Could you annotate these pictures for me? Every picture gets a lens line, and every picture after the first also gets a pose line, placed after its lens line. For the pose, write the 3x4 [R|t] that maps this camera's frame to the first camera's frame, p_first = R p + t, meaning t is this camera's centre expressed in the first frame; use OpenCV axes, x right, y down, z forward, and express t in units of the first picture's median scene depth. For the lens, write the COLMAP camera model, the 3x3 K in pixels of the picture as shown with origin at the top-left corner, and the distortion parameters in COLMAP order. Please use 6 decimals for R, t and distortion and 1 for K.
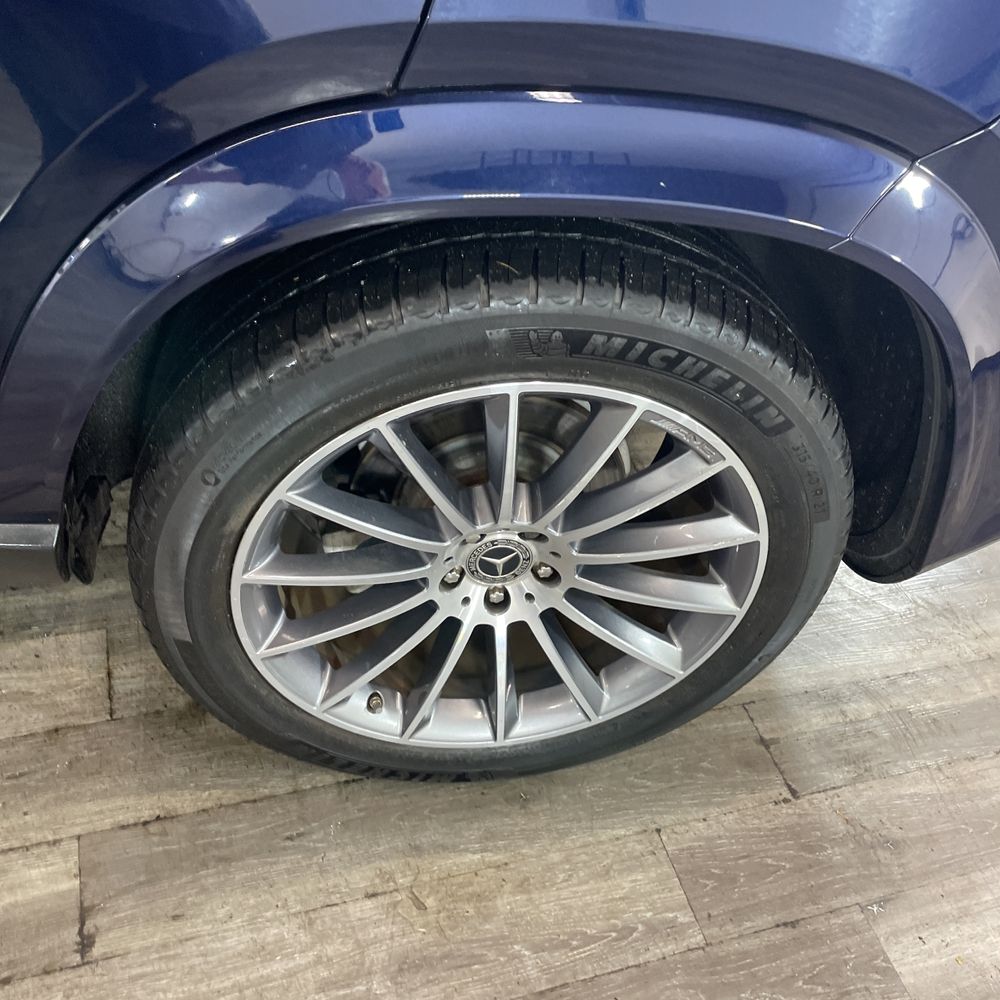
lens RADIAL K [[1022.5, 0, 484.4], [0, 1022.5, 487.8], [0, 0, 1]] dist [0.089458, -0.107625]
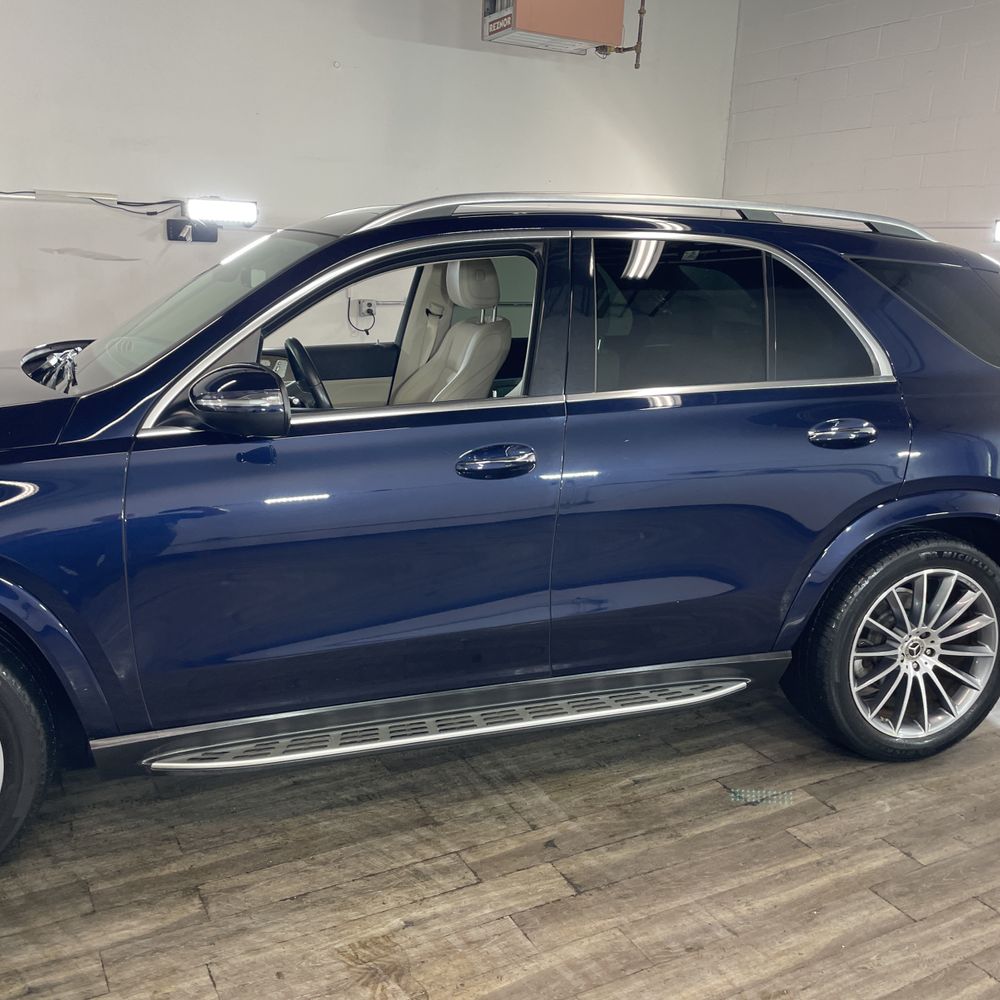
lens RADIAL K [[1022.5, 0, 484.4], [0, 1022.5, 487.8], [0, 0, 1]] dist [0.089458, -0.107625]
pose [[0.975280, -0.157311, 0.155185, -1.540495], [0.213561, 0.851388, -0.479094, 0.818831], [-0.056756, 0.500392, 0.863937, -1.688708]]
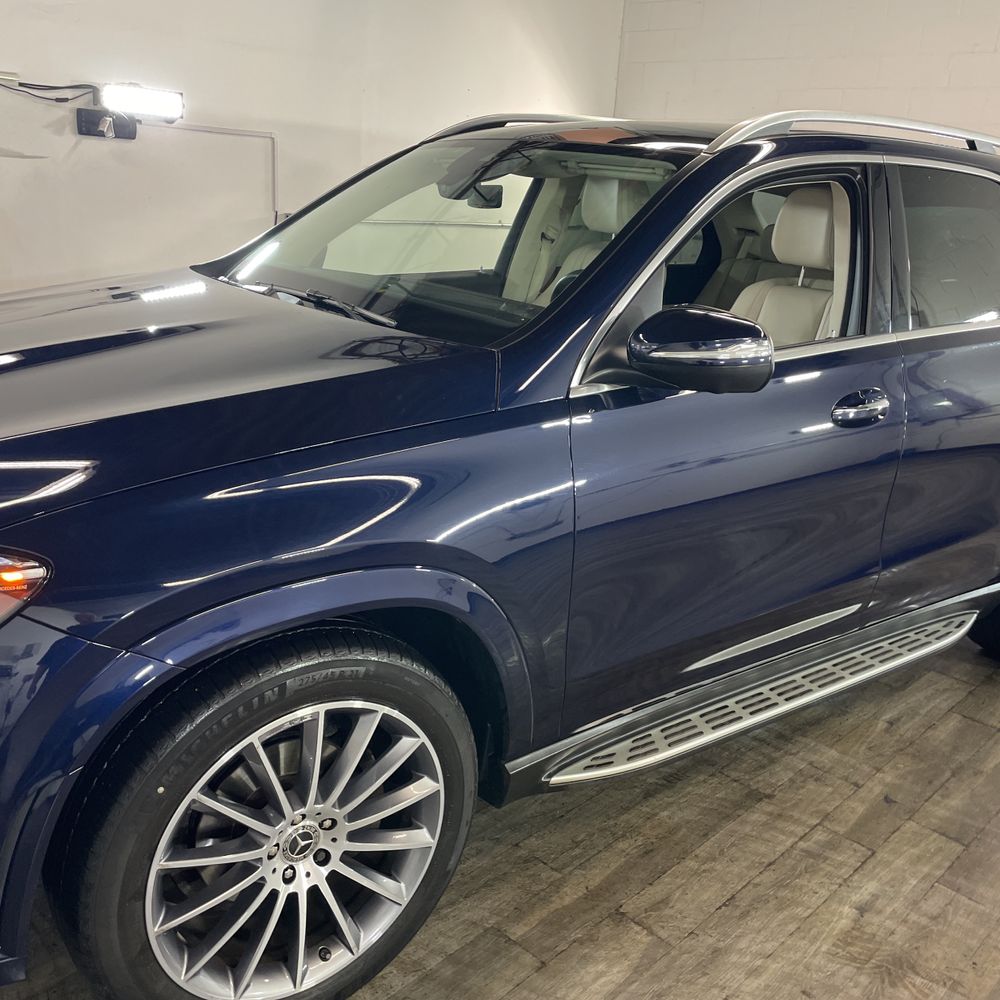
lens RADIAL K [[1017.2, 0, 499.5], [0, 1017.2, 493.6], [0, 0, 1]] dist [0.098157, -0.133302]
pose [[0.867353, -0.226275, 0.443281, -2.829274], [0.384934, 0.869570, -0.309311, 0.167836], [-0.315475, 0.438916, 0.841325, -1.183295]]
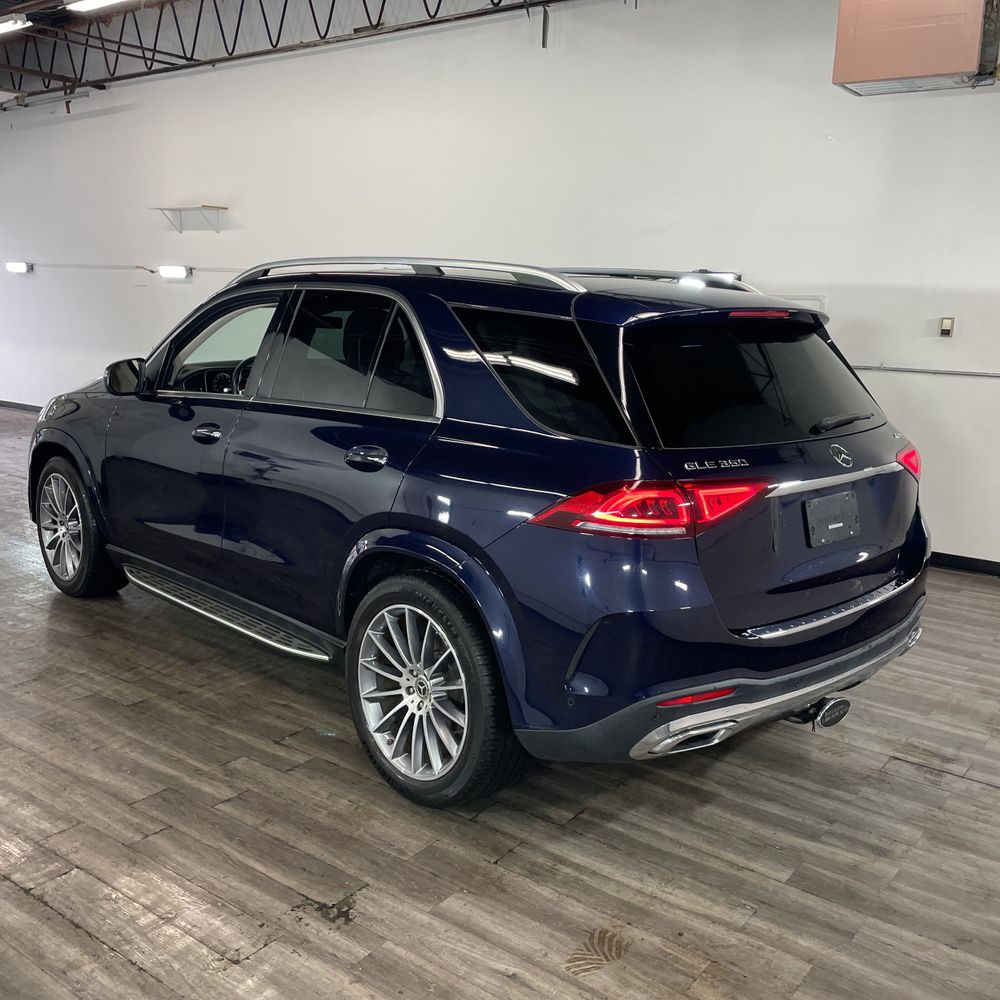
lens RADIAL K [[1010.2, 0, 509.1], [0, 1010.2, 488.1], [0, 0, 1]] dist [0.090271, -0.120358]
pose [[0.591875, 0.020110, -0.805779, 2.458817], [-0.513577, 0.779894, -0.357777, 0.528012], [0.621227, 0.625589, 0.471928, -0.575807]]
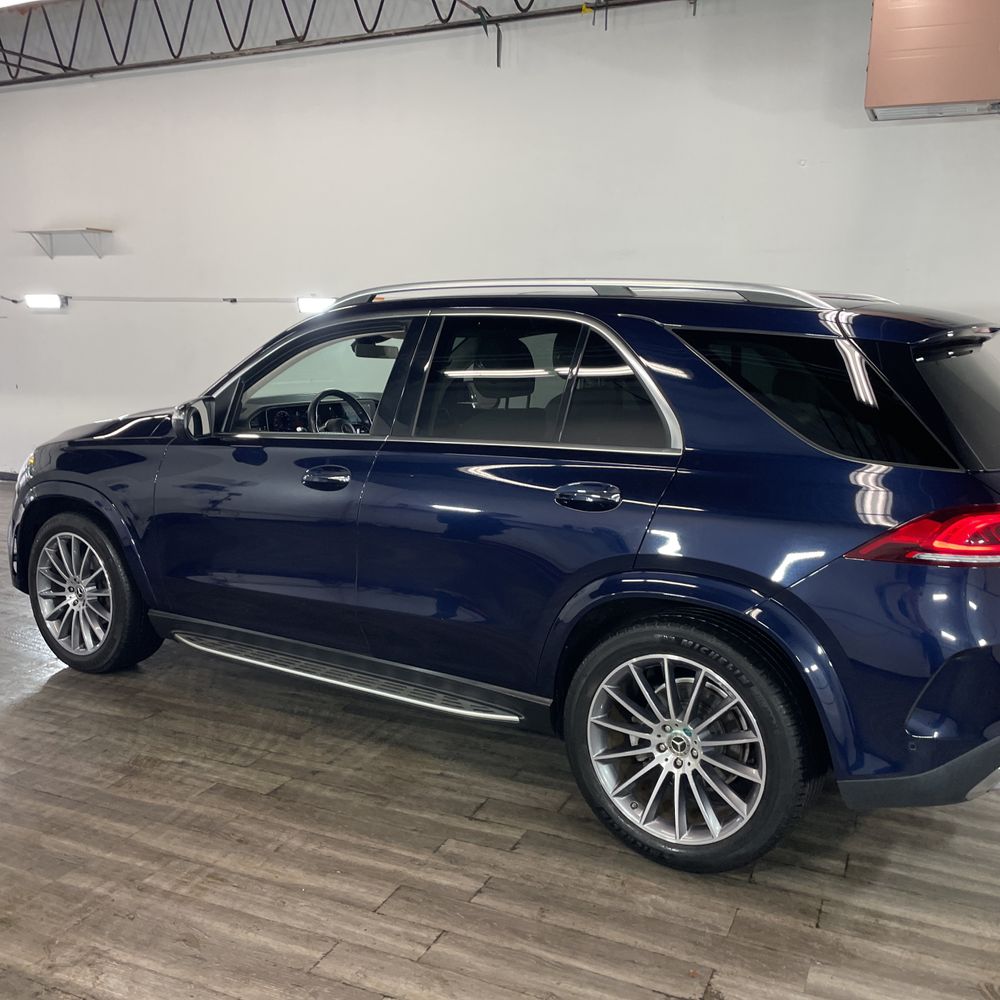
lens RADIAL K [[1008.6, 0, 492.7], [0, 1008.6, 502.0], [0, 0, 1]] dist [0.079140, -0.096159]
pose [[0.741974, -0.024620, -0.669977, 1.436448], [-0.388416, 0.798740, -0.459507, 0.966123], [0.546450, 0.601172, 0.583082, -1.199503]]
